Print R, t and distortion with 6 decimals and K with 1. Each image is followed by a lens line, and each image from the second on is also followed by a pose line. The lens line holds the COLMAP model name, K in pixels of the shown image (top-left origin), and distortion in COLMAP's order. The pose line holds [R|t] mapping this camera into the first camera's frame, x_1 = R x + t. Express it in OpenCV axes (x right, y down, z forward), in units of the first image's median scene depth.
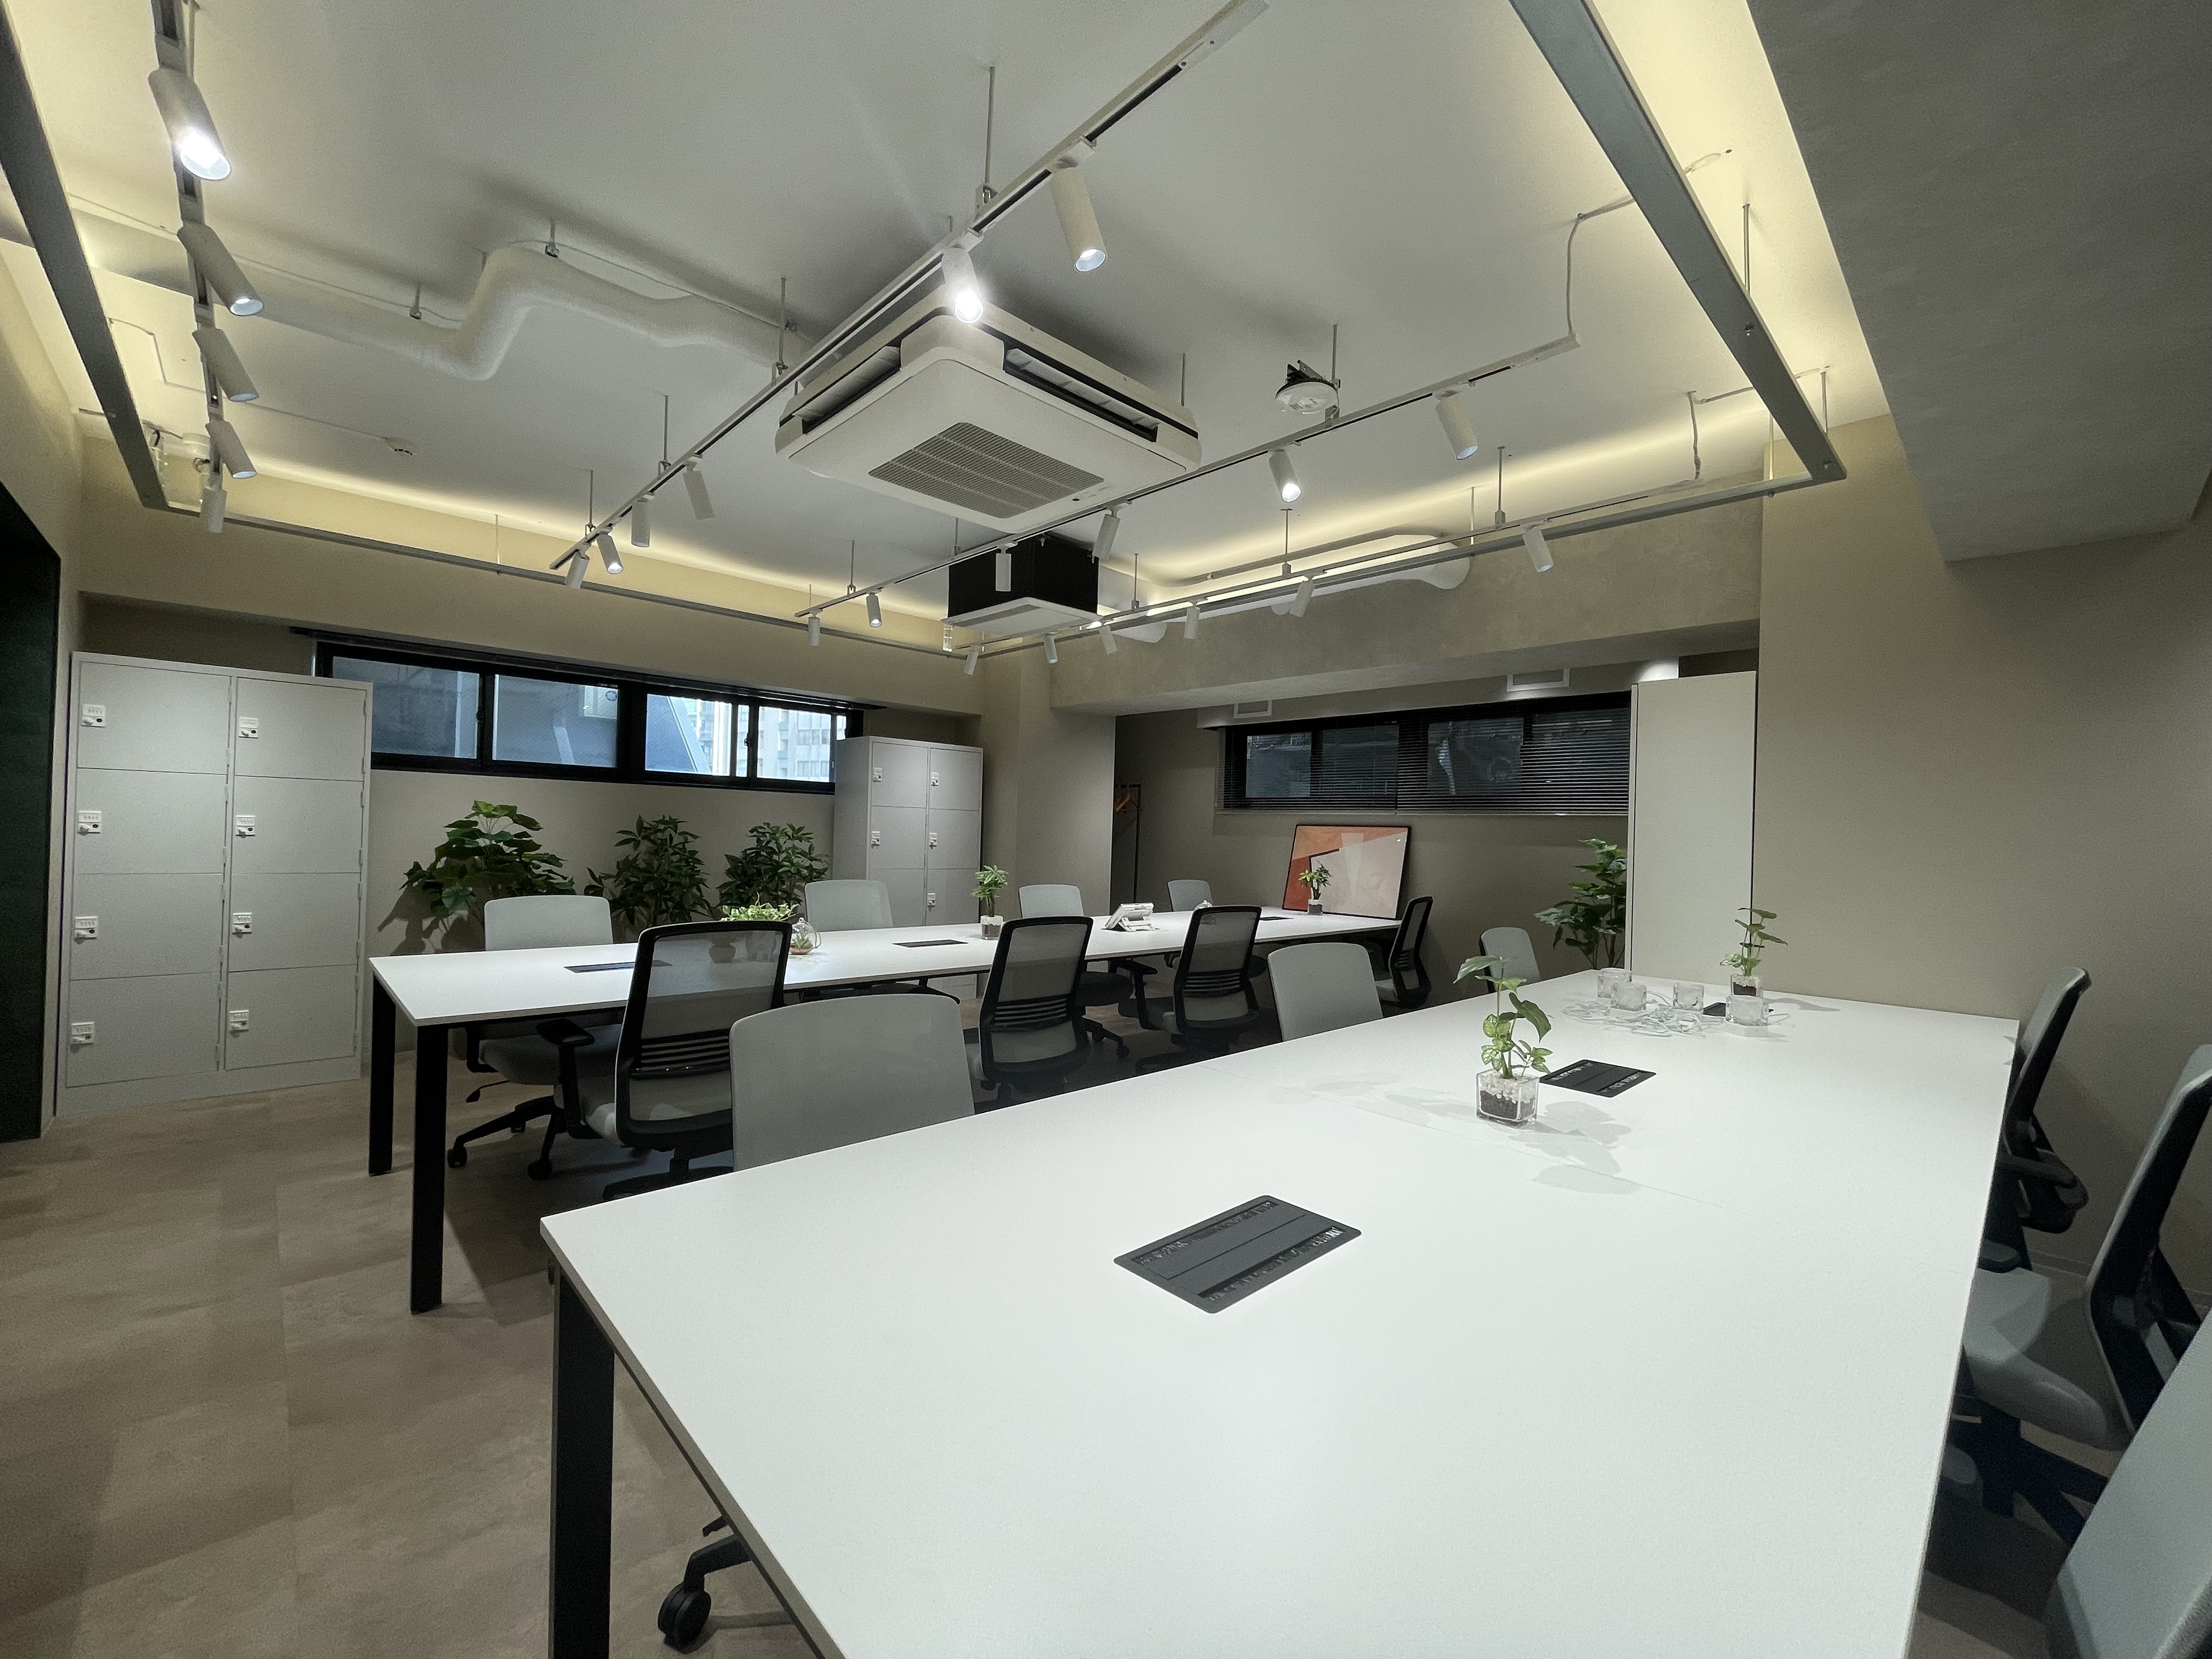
lens RADIAL K [[894.1, 0, 1106.0], [0, 894.1, 829.5], [0, 0, 1]] dist [0.001254, 0.000593]
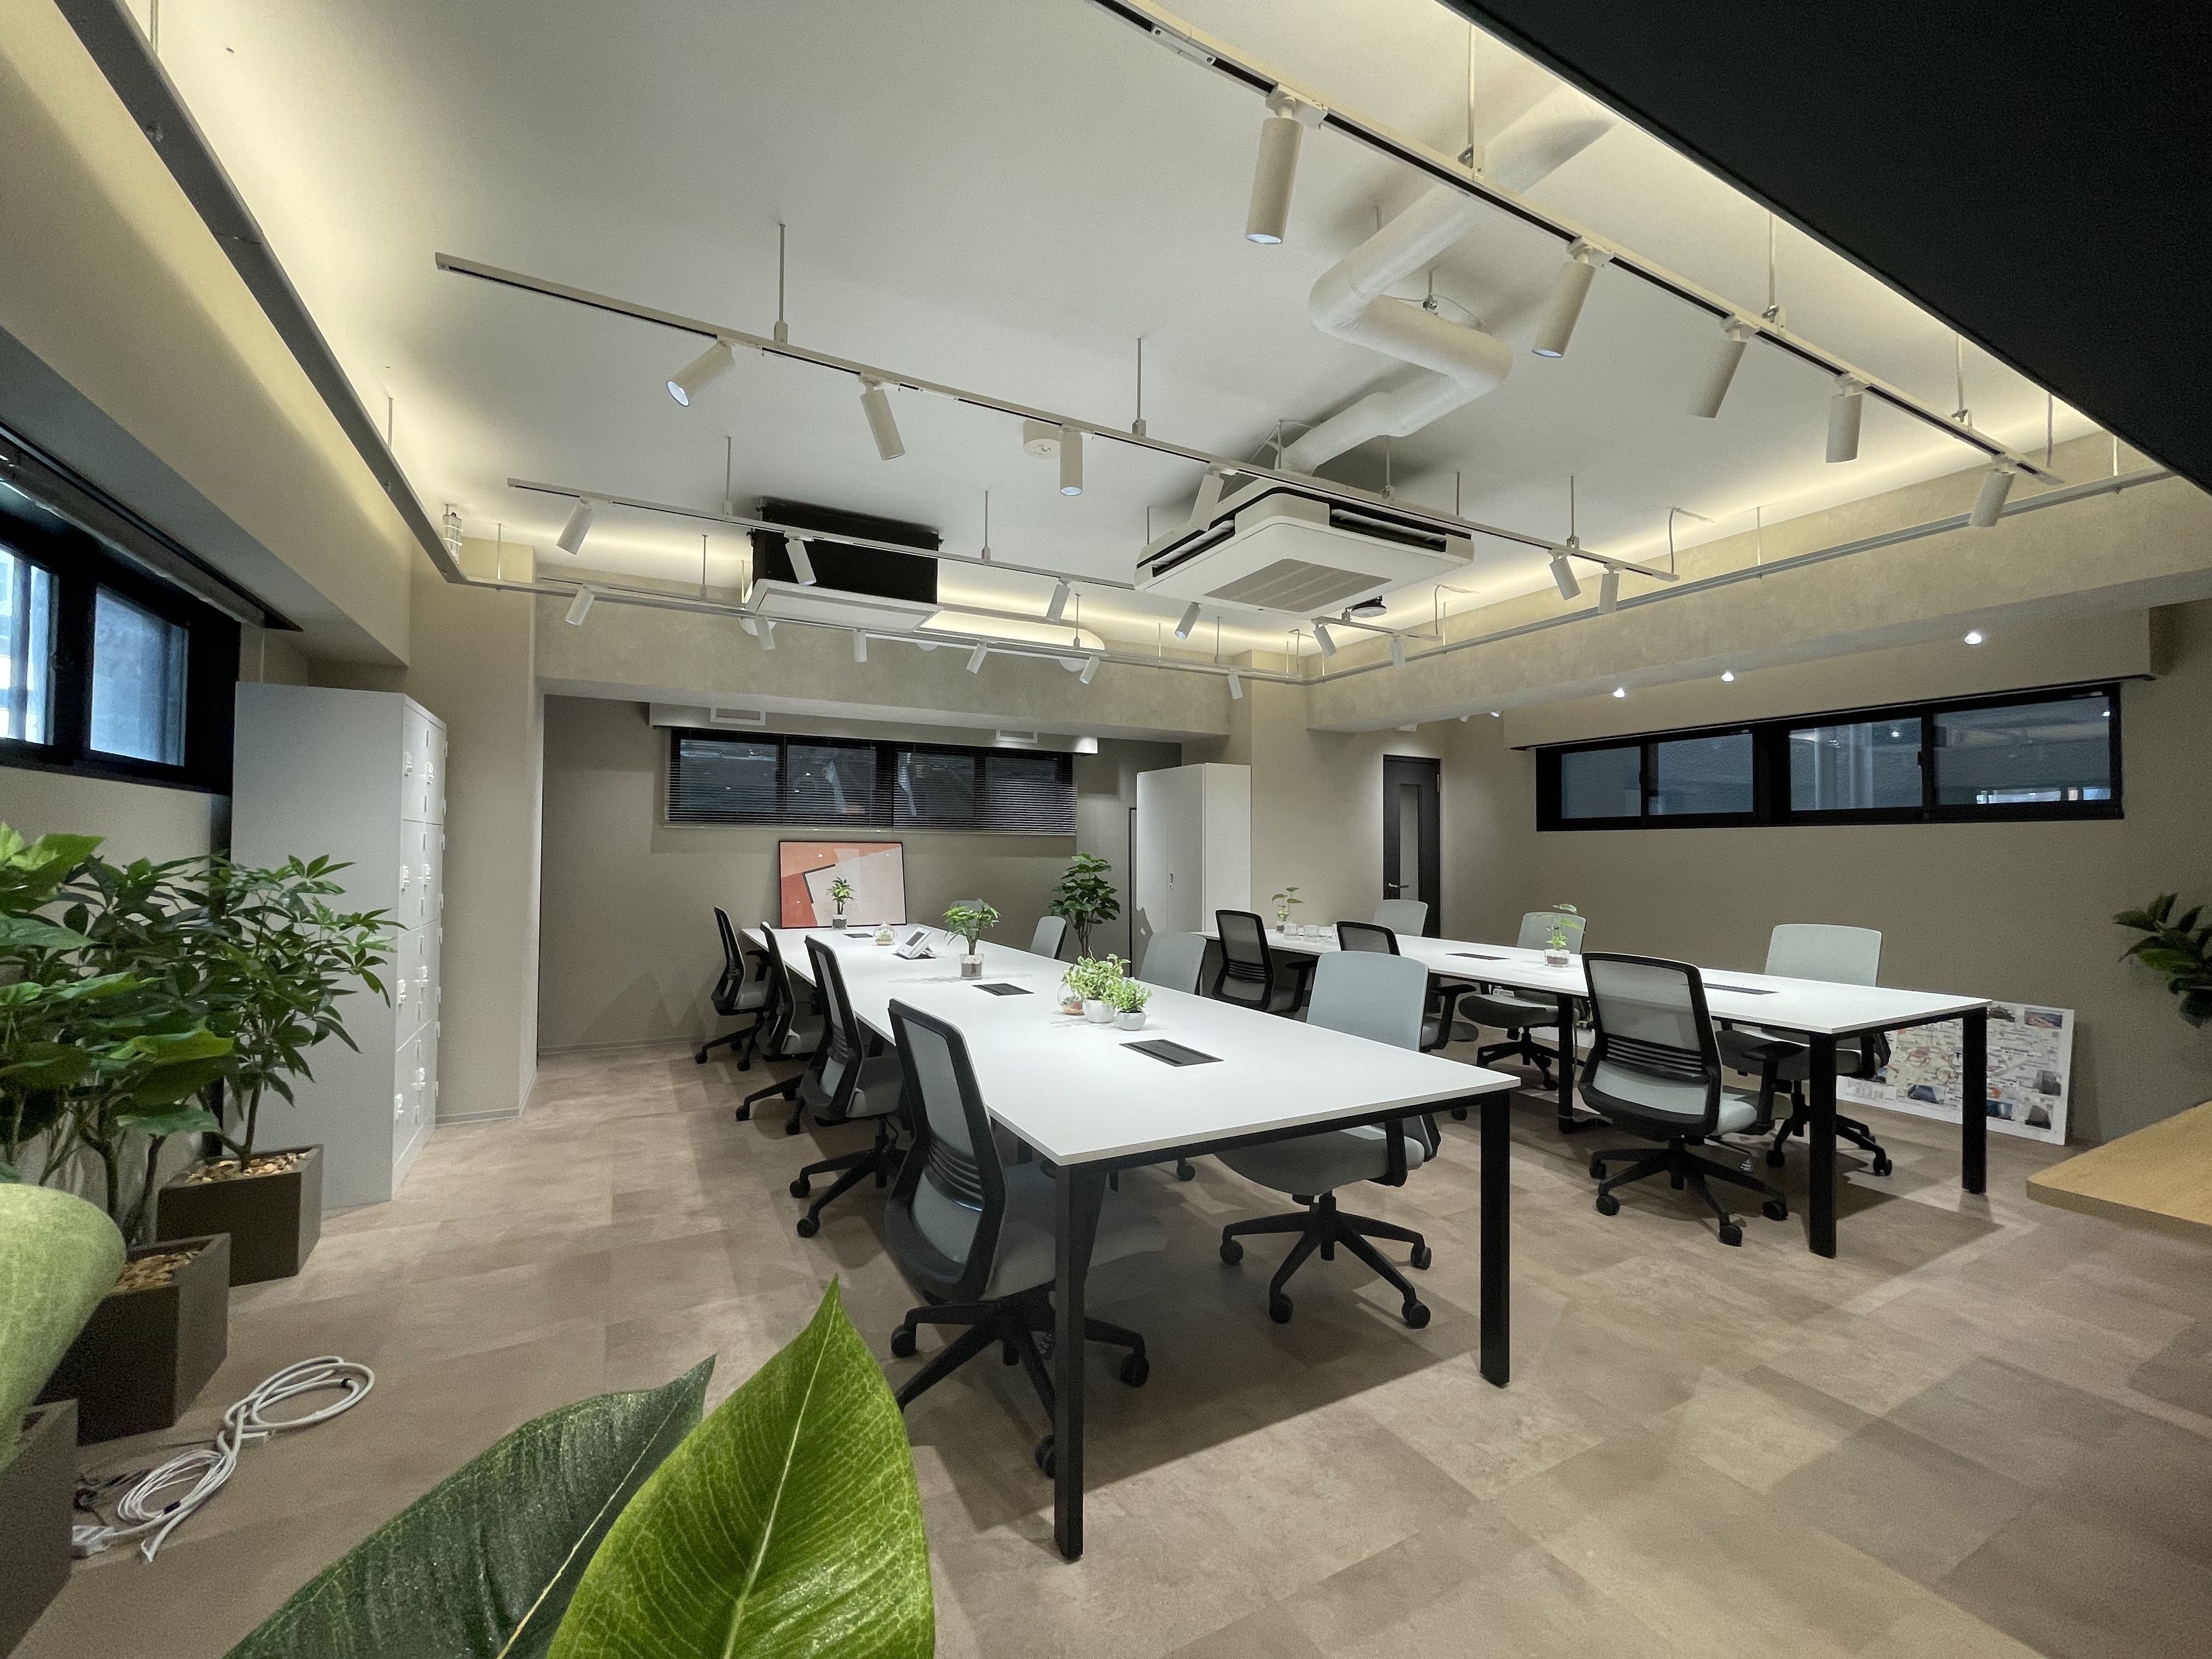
lens RADIAL K [[898.6, 0, 1106.0], [0, 898.6, 829.5], [0, 0, 1]] dist [-0.001447, -0.000015]
pose [[0.261598, 0.004676, 0.965166, -1.146227], [-0.006070, 0.999976, -0.003199, -0.030490], [-0.965158, -0.005022, 0.261620, 0.734436]]
